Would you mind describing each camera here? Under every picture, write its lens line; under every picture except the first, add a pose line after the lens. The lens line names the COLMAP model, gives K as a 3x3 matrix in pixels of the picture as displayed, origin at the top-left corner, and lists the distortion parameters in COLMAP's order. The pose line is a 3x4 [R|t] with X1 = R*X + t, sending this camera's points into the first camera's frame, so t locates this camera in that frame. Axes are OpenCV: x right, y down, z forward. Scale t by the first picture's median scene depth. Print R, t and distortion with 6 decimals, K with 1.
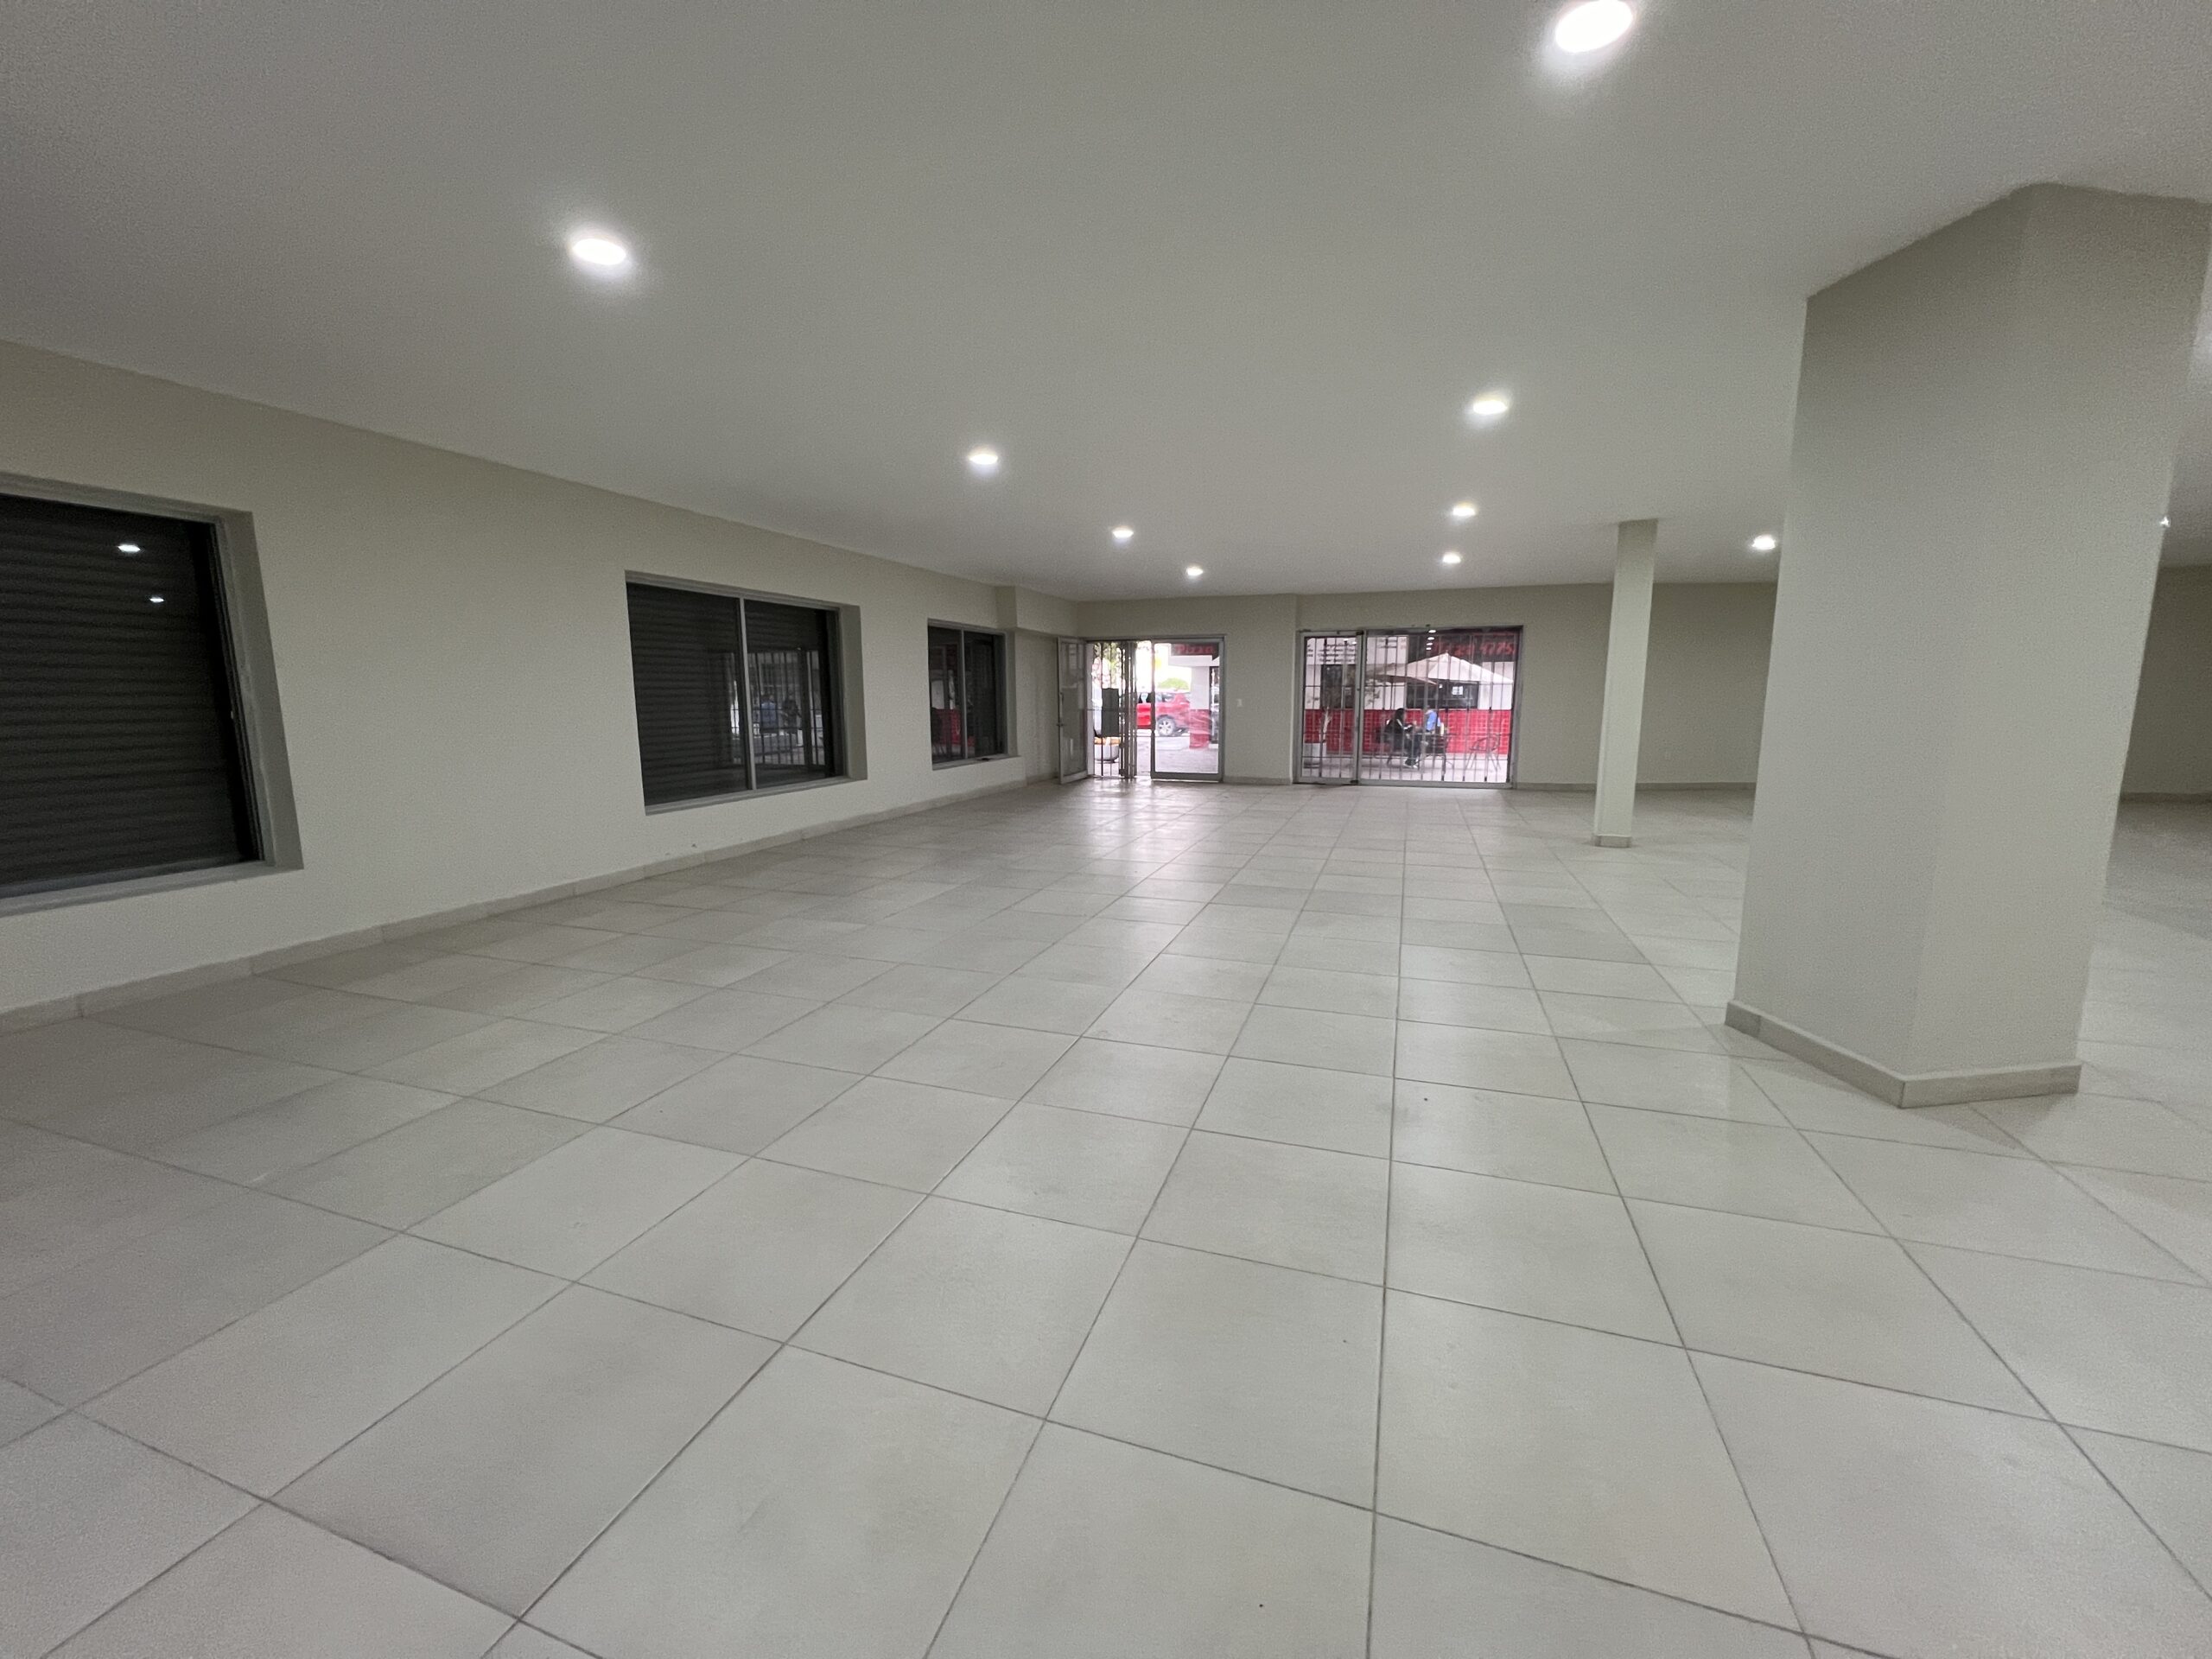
lens RADIAL K [[878.8, 0, 1098.2], [0, 878.8, 827.5], [0, 0, 1]] dist [-0.001414, 0.000532]
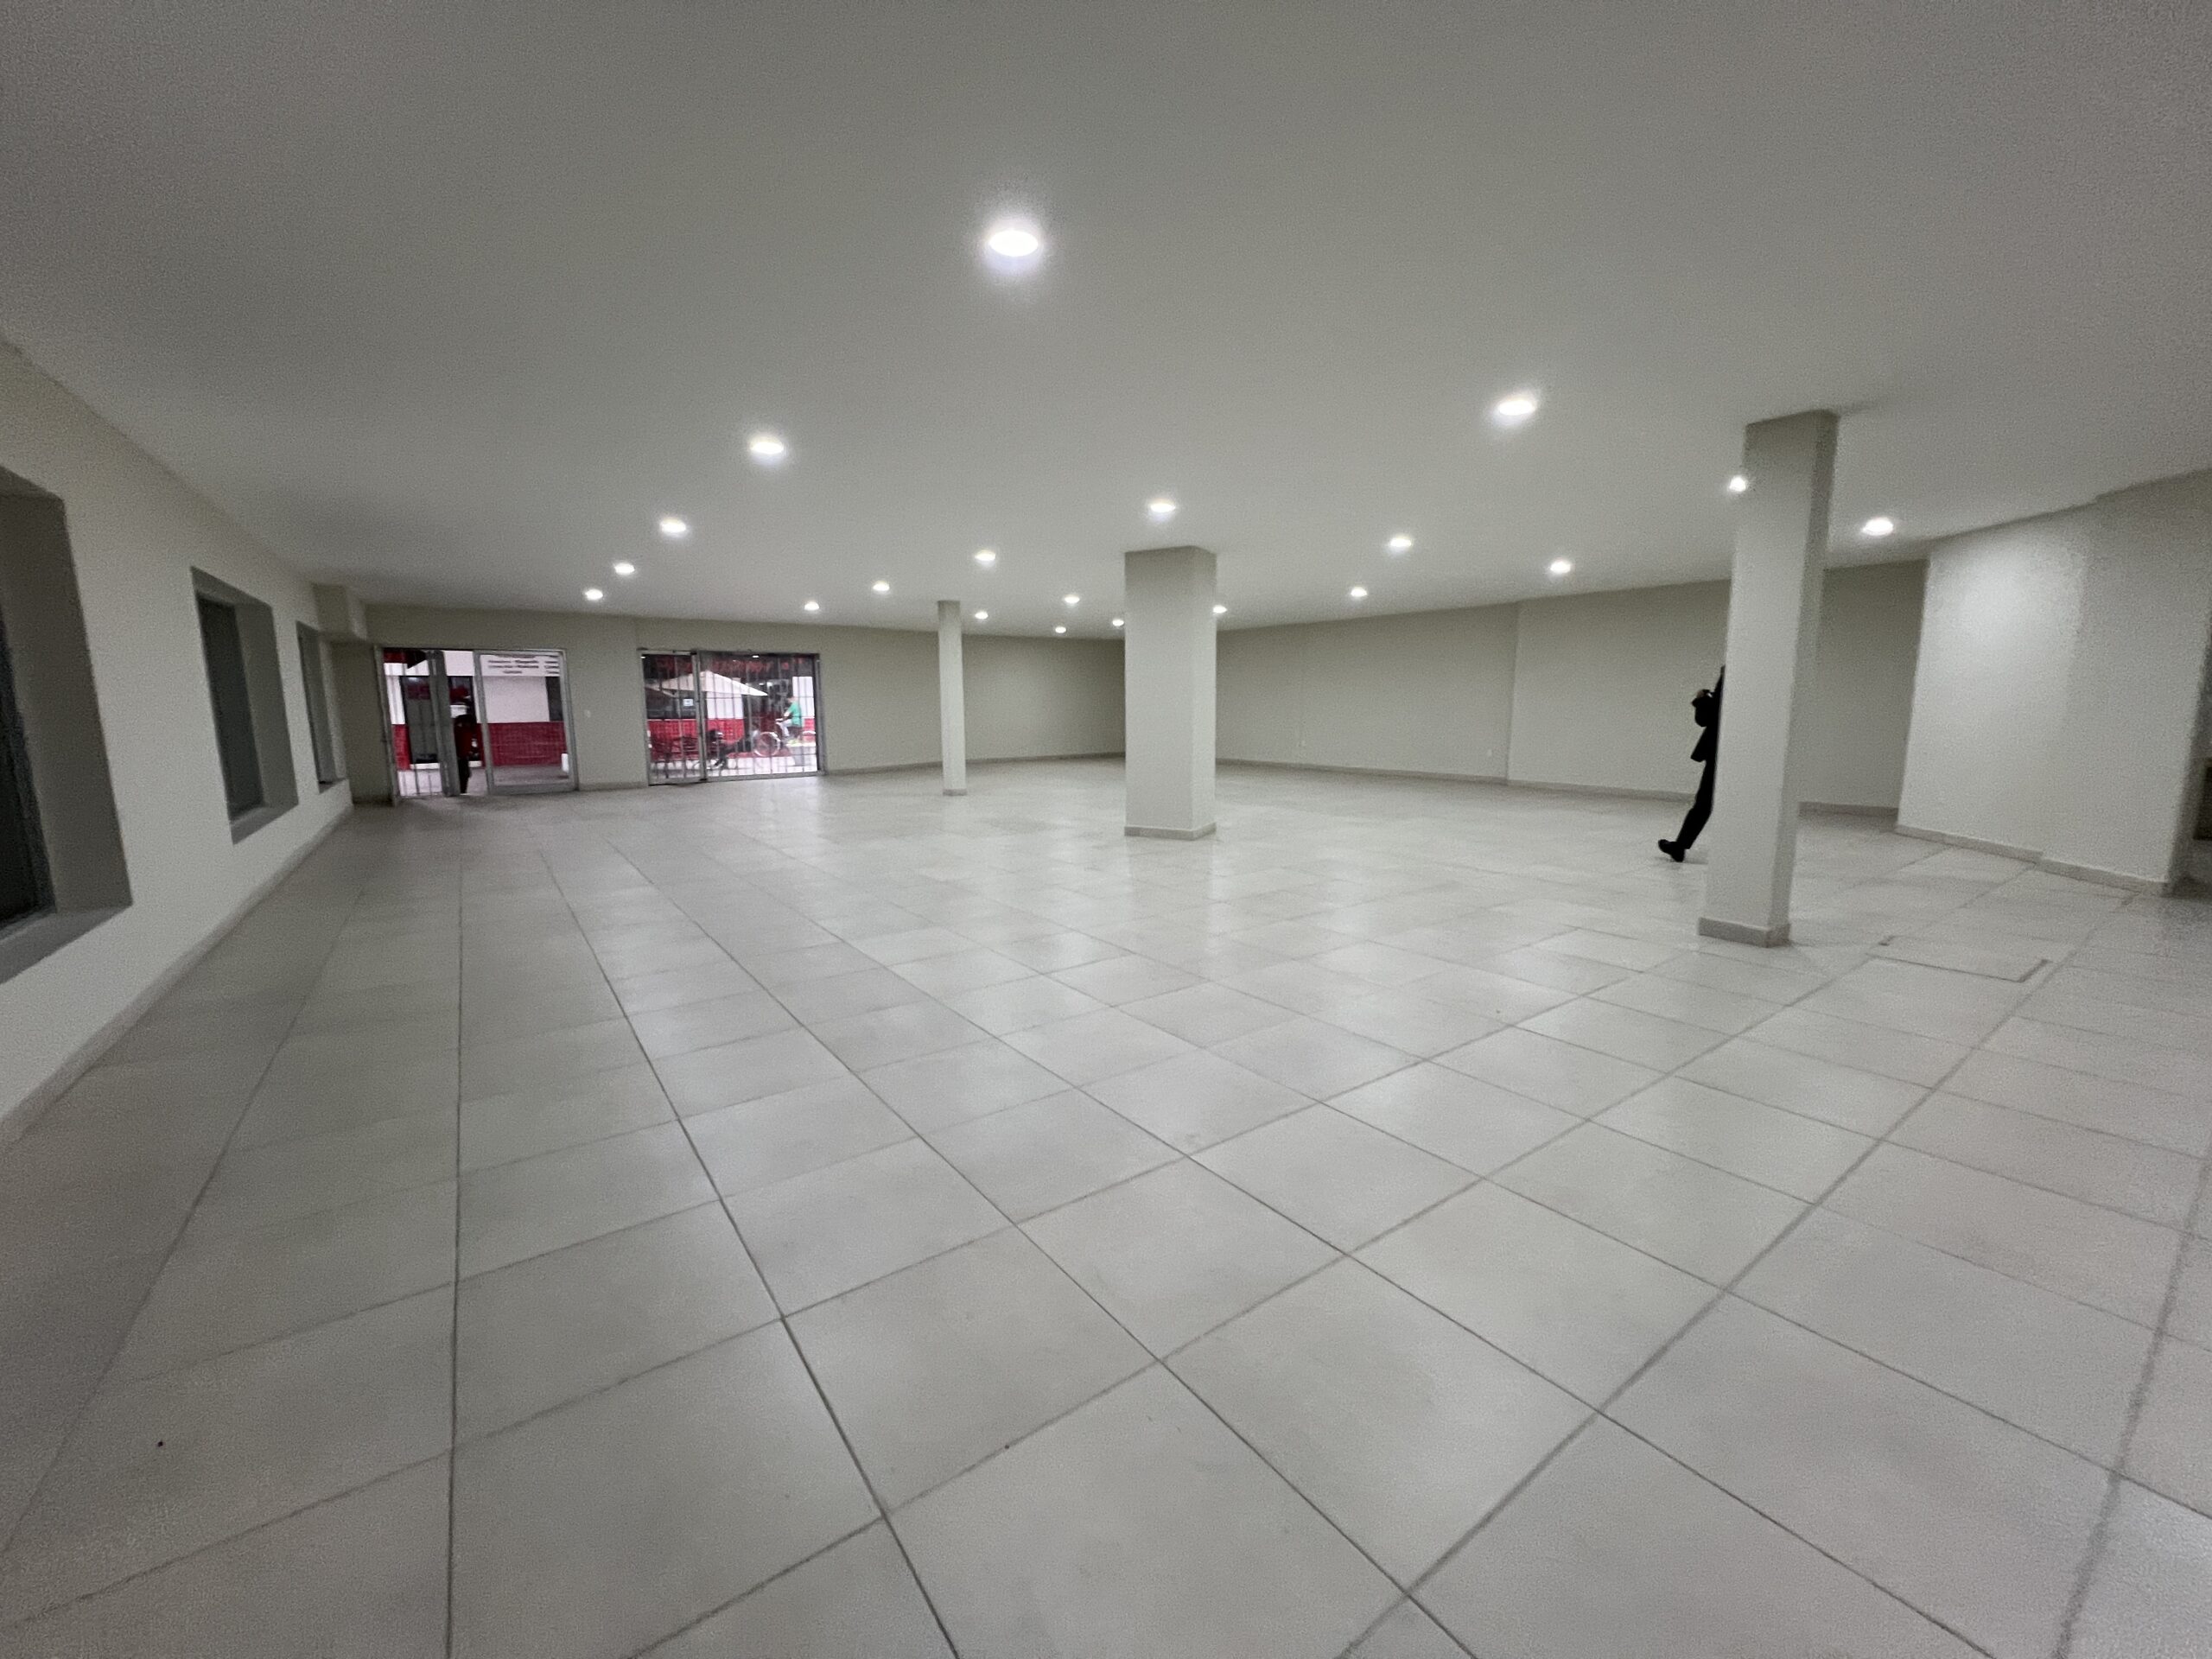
lens RADIAL K [[878.8, 0, 1105.9], [0, 878.8, 833.5], [0, 0, 1]] dist [-0.001414, 0.000532]
pose [[0.568790, -0.125684, 0.812823, -0.381181], [0.130468, 0.989530, 0.061709, 0.017024], [-0.812069, 0.070948, 0.579233, -0.112271]]
